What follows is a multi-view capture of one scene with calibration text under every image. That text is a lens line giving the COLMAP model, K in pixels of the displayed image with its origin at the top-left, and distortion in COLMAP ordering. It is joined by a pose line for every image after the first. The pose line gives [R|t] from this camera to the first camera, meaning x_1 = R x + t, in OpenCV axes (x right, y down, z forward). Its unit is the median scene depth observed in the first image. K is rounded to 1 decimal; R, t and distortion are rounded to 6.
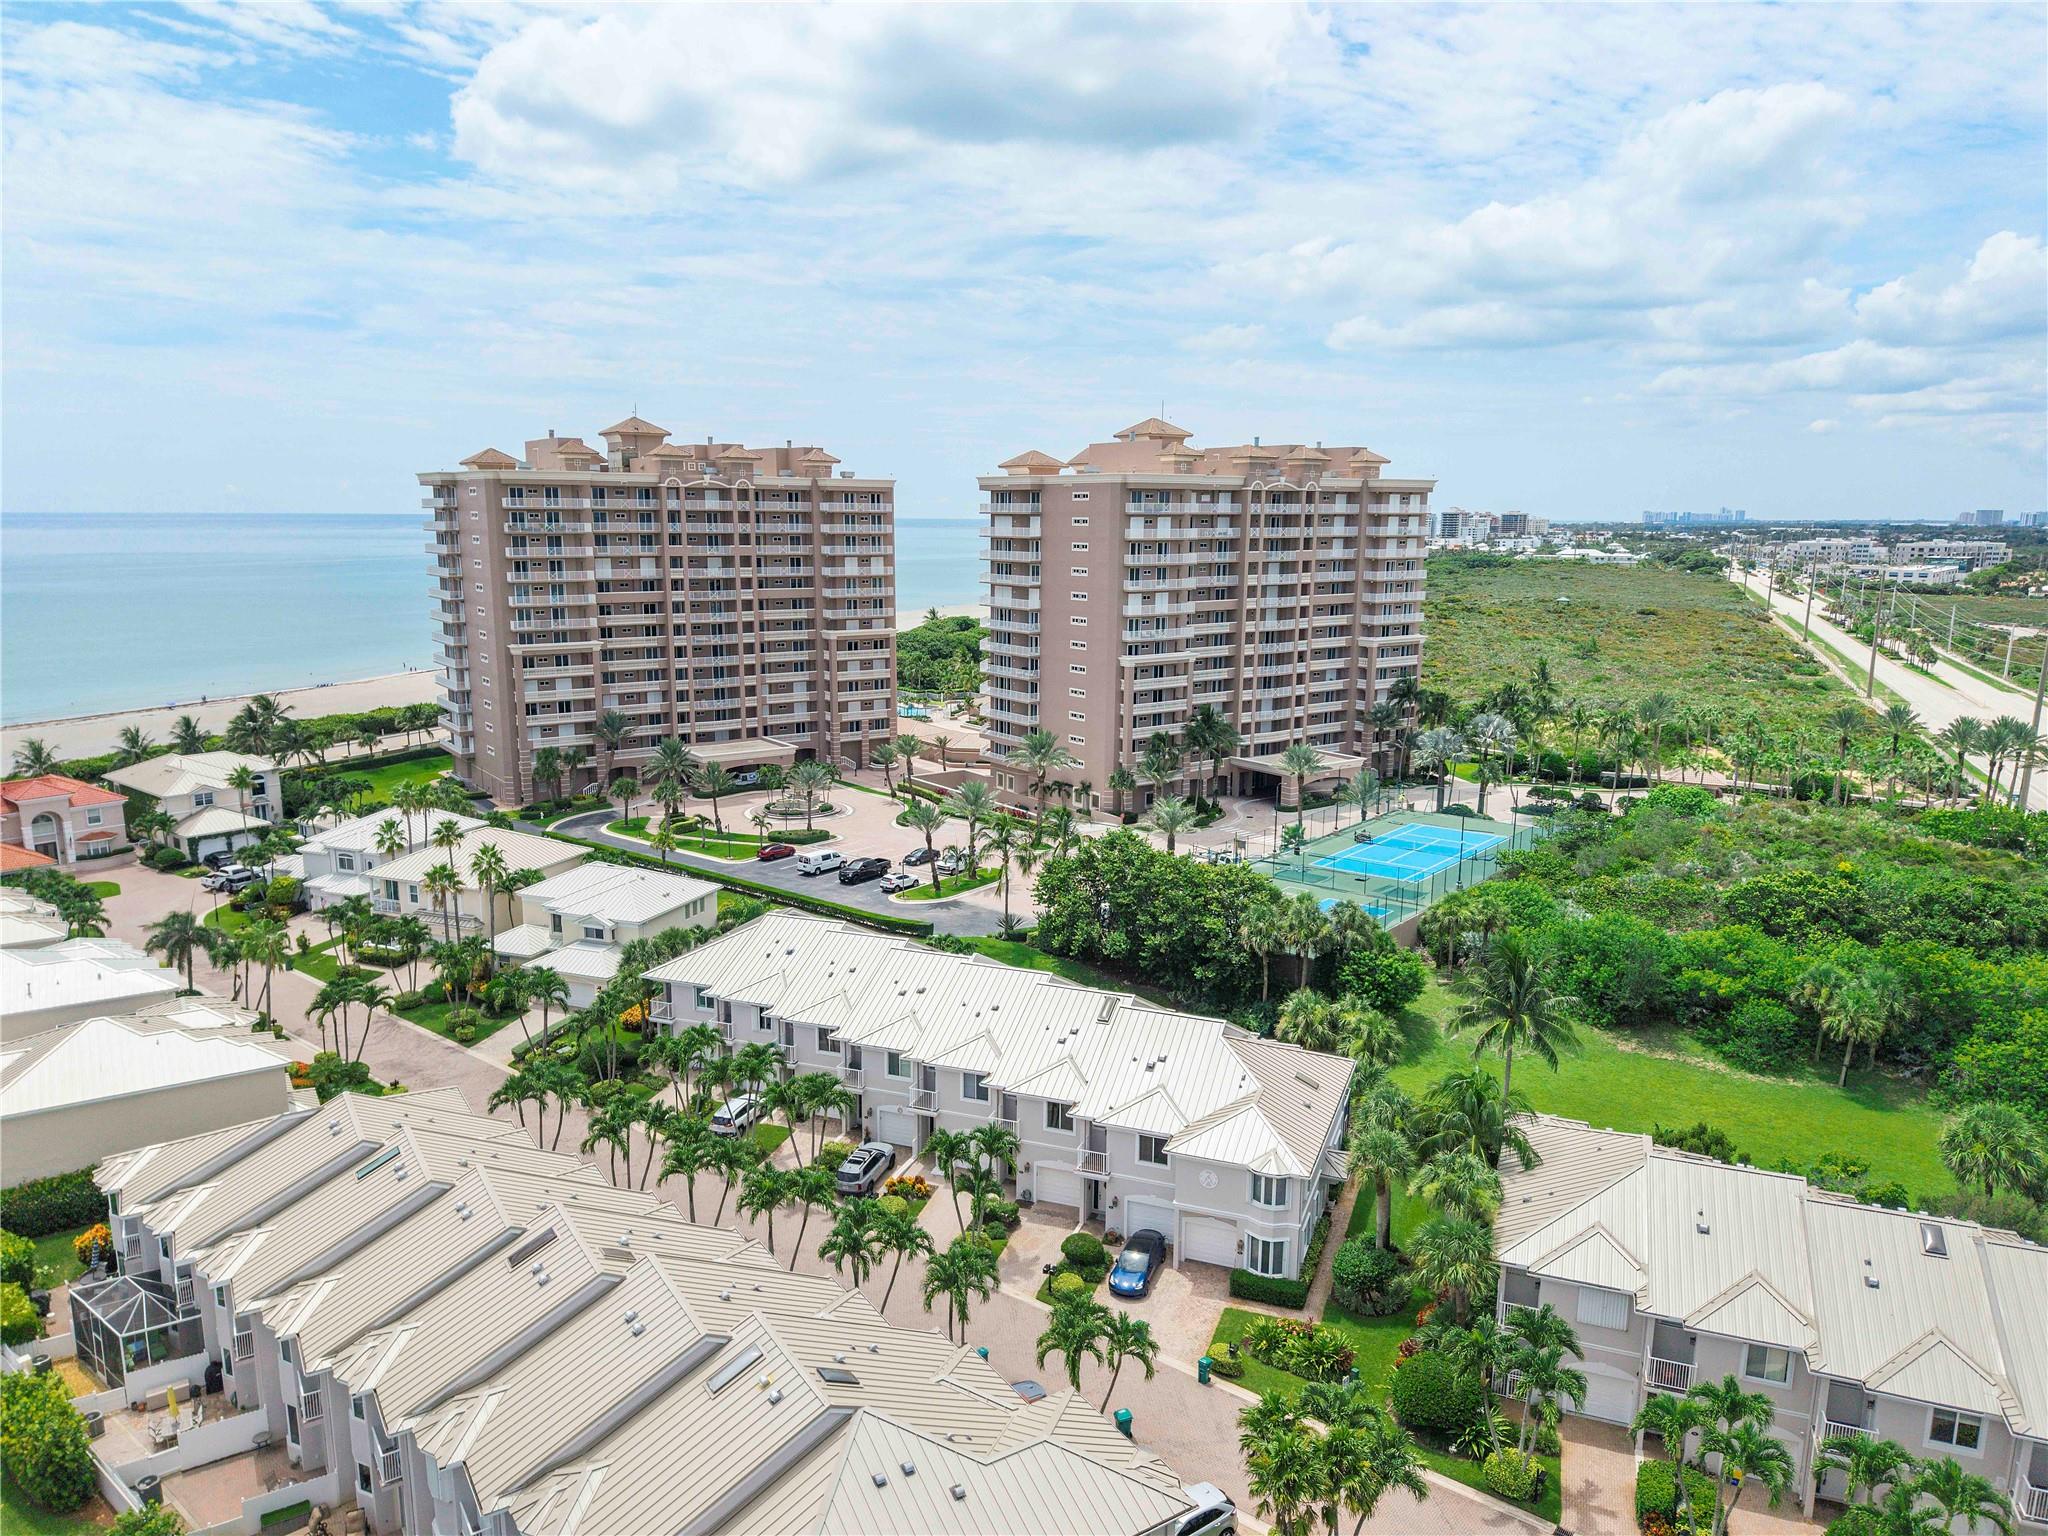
lens RADIAL K [[1375.5, 0, 1043.4], [0, 1375.5, 821.7], [0, 0, 1]] dist [0.068679, -0.071756]
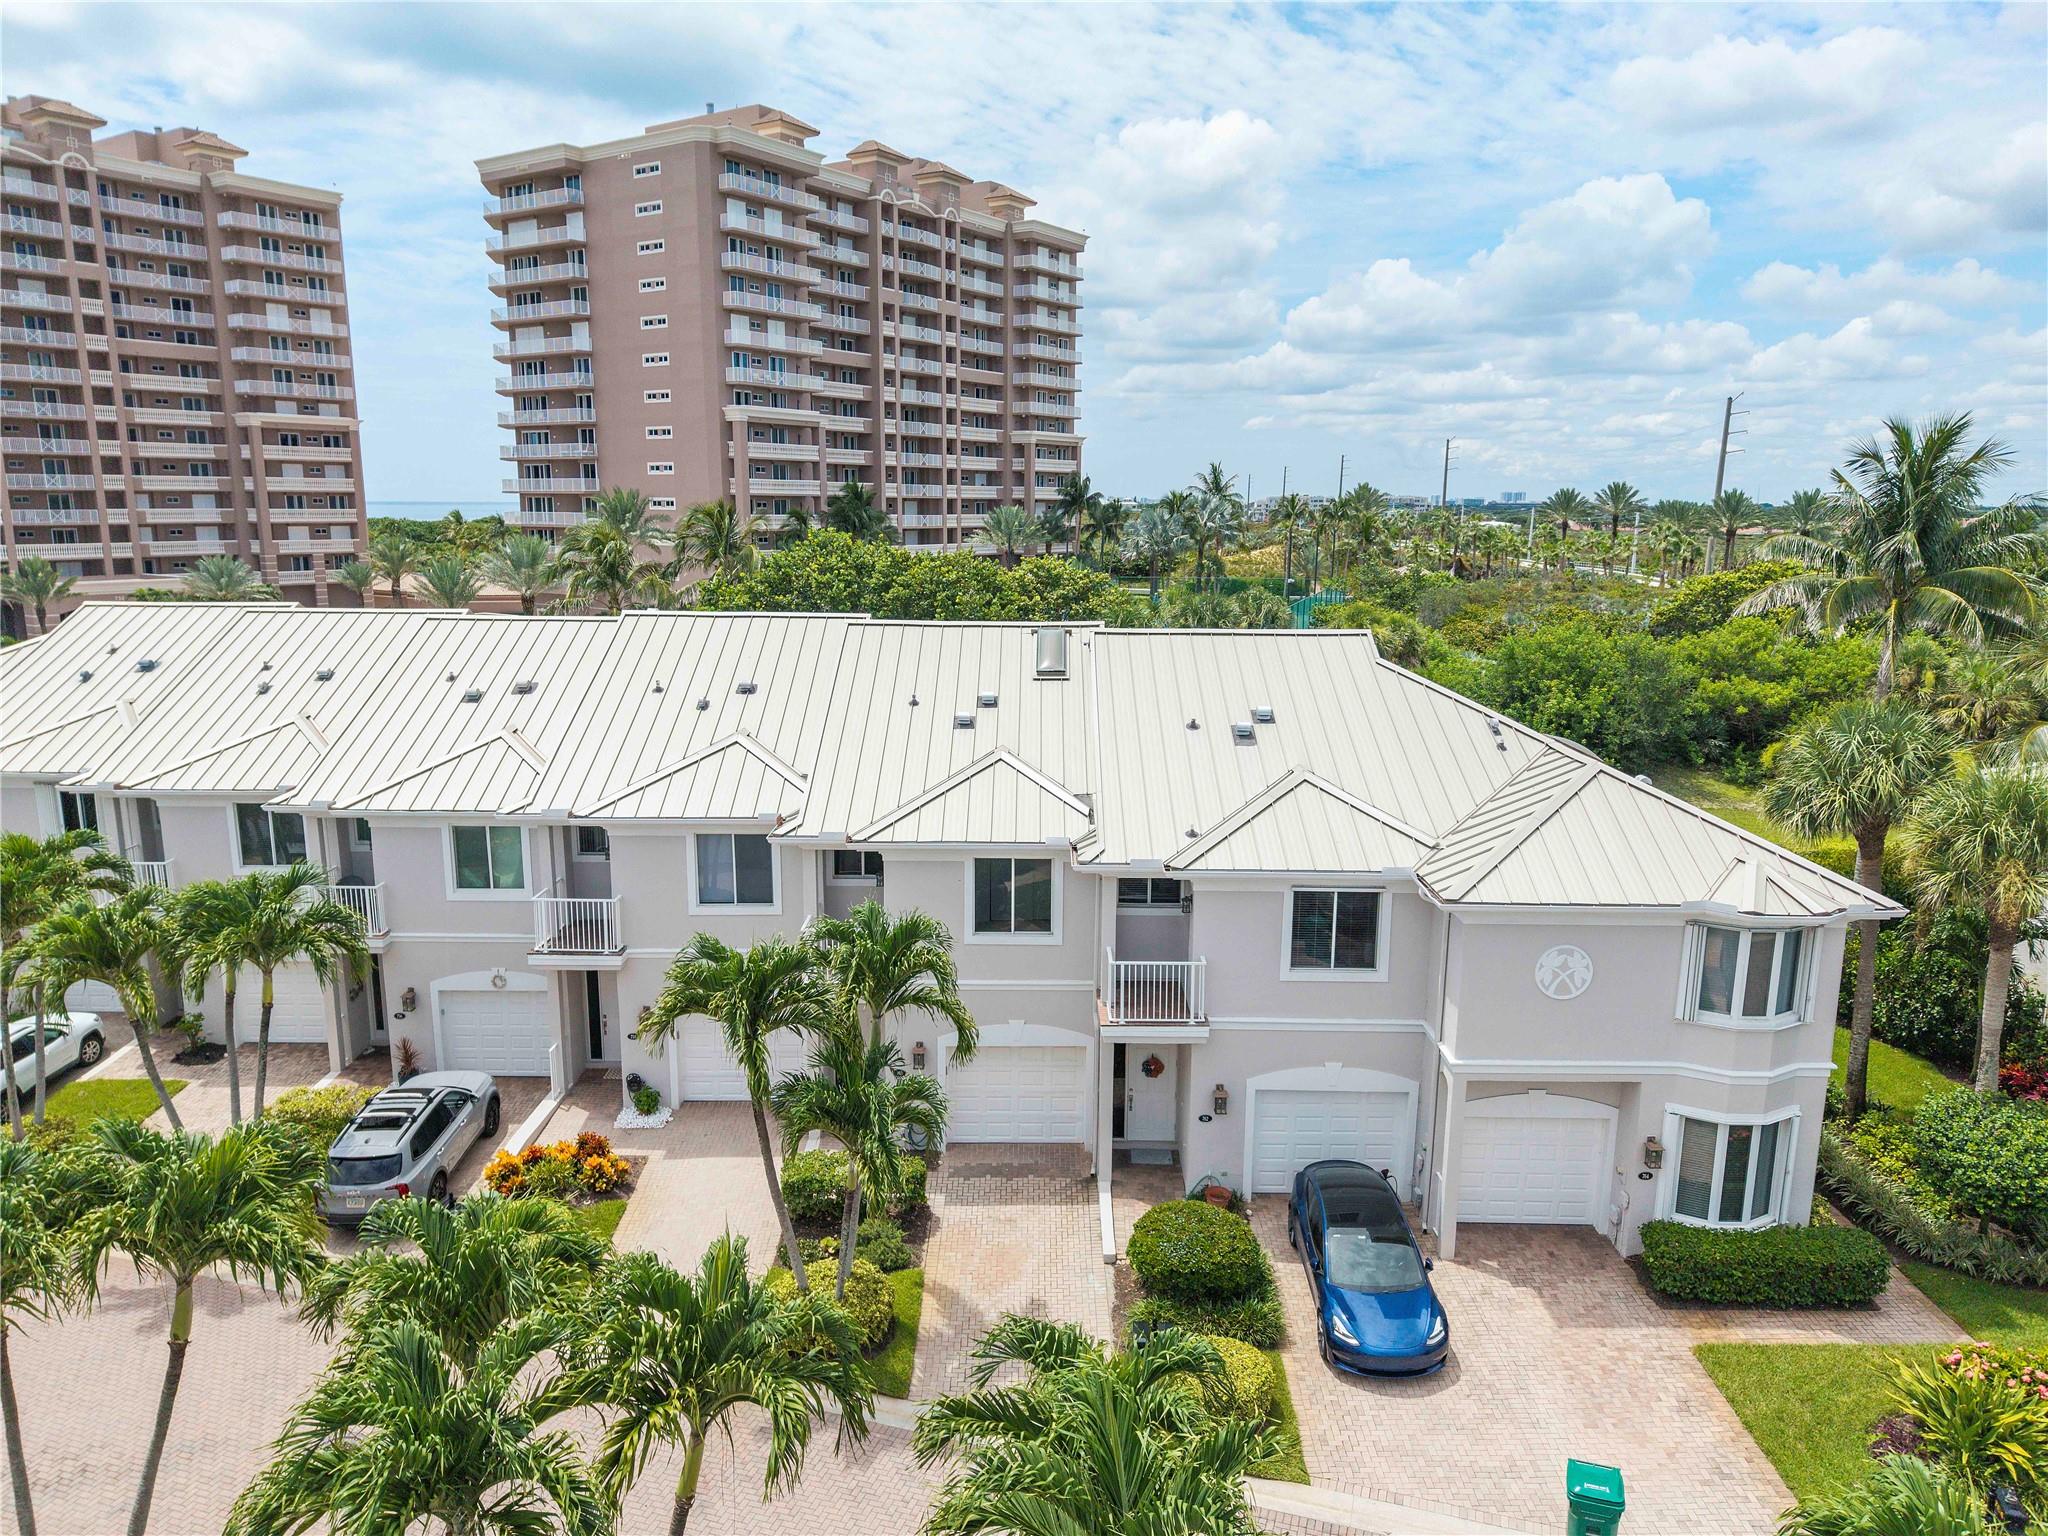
lens RADIAL K [[1371.4, 0, 1027.4], [0, 1371.4, 805.2], [0, 0, 1]] dist [-0.004833, 0.001228]
pose [[0.938798, -0.072794, 0.336688, -0.043145], [0.075564, 0.997129, 0.004886, 0.081413], [-0.336077, 0.020855, 0.941604, 0.288197]]
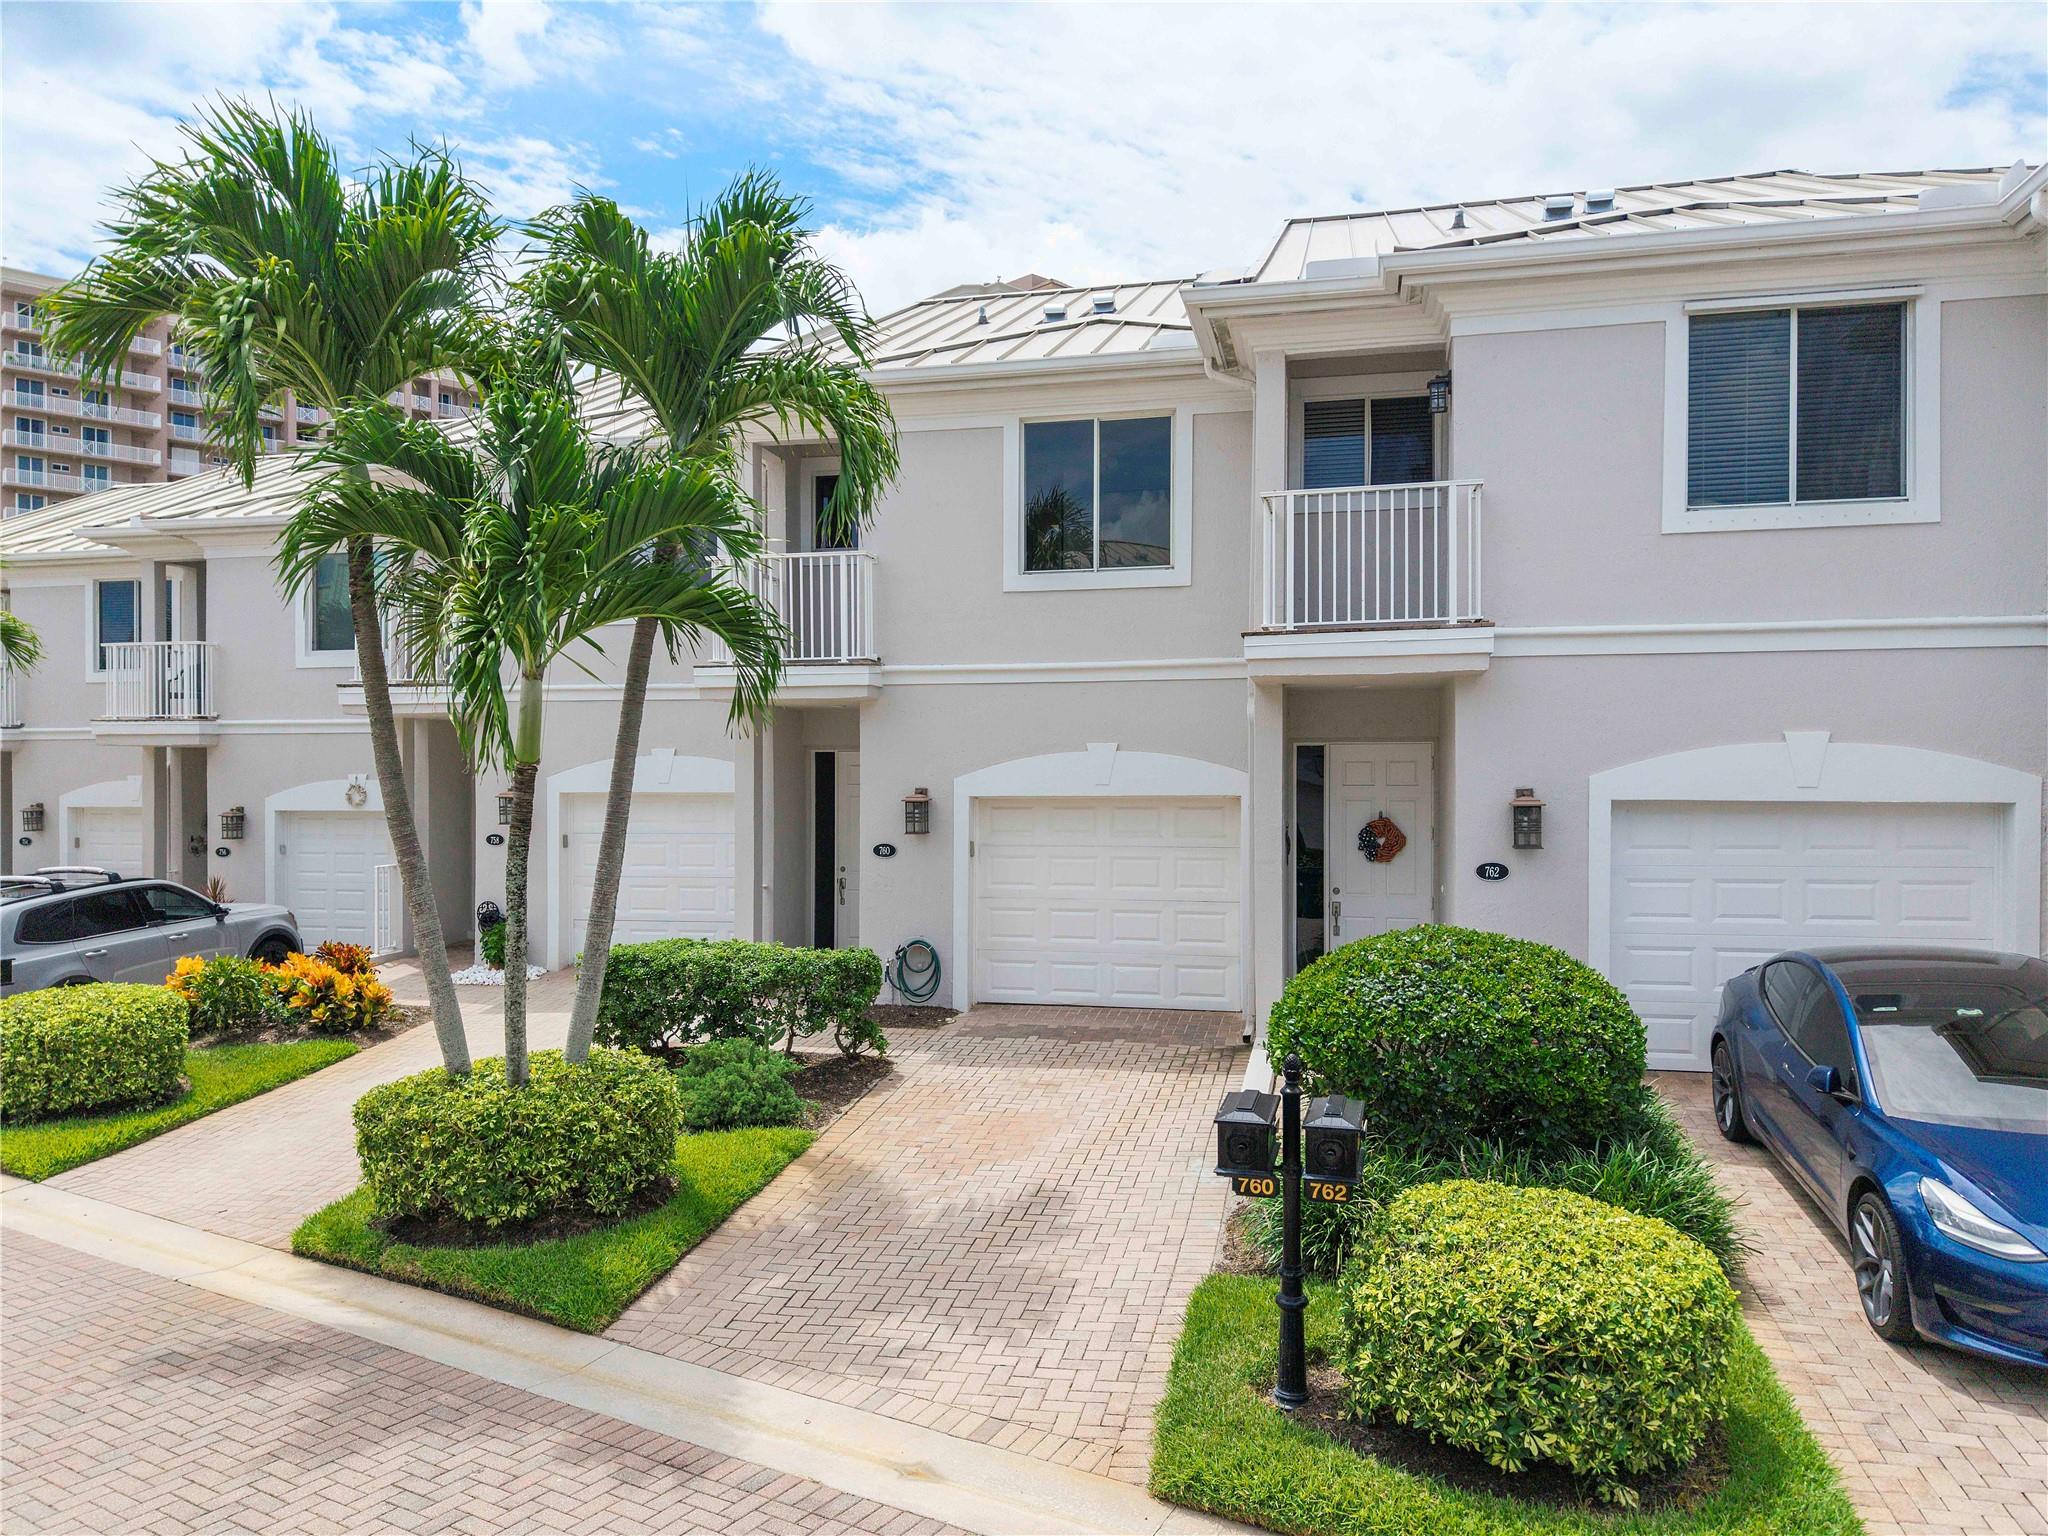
lens RADIAL K [[1373.5, 0, 1032.7], [0, 1373.5, 793.6], [0, 0, 1]] dist [0.013122, -0.002784]
pose [[0.990810, -0.000084, 0.135262, -0.009029], [0.029980, 0.975264, -0.219002, 0.126374], [-0.131898, 0.221044, 0.966304, 0.359060]]
